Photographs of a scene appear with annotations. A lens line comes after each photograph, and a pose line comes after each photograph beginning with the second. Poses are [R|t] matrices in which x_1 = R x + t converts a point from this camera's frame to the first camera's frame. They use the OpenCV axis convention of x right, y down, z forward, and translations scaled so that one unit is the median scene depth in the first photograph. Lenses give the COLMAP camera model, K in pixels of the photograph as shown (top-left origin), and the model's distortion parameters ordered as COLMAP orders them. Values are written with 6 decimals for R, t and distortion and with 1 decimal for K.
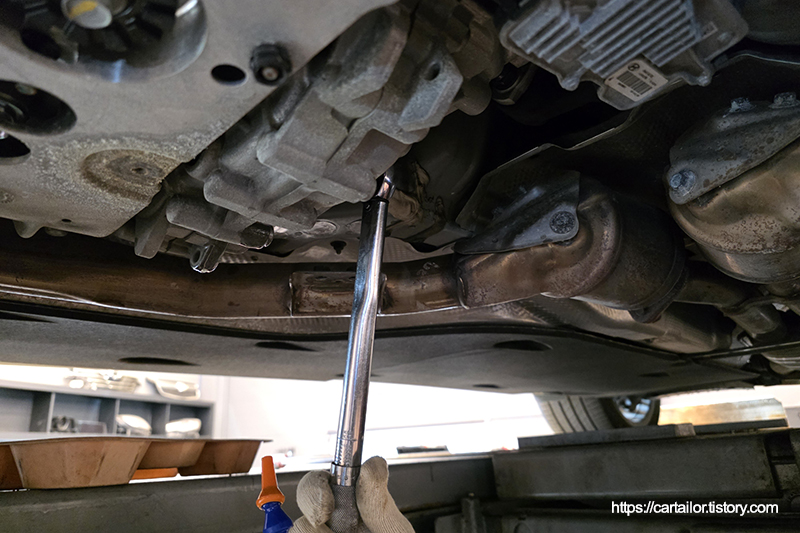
lens RADIAL K [[531.9, 0, 400.0], [0, 531.9, 266.5], [0, 0, 1]] dist [0.000028, -0.000221]
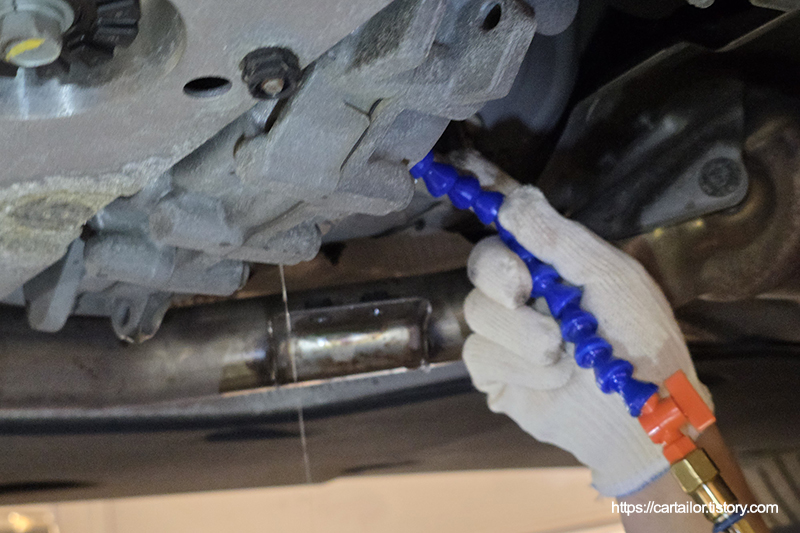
lens RADIAL K [[1134.3, 0, 400.0], [0, 1134.3, 266.5], [0, 0, 1]] dist [0.016556, -0.028515]
pose [[0.993233, -0.115774, -0.009238, -0.062811], [0.116078, 0.992186, 0.045752, -0.122512], [0.003869, -0.046514, 0.998910, -0.365418]]
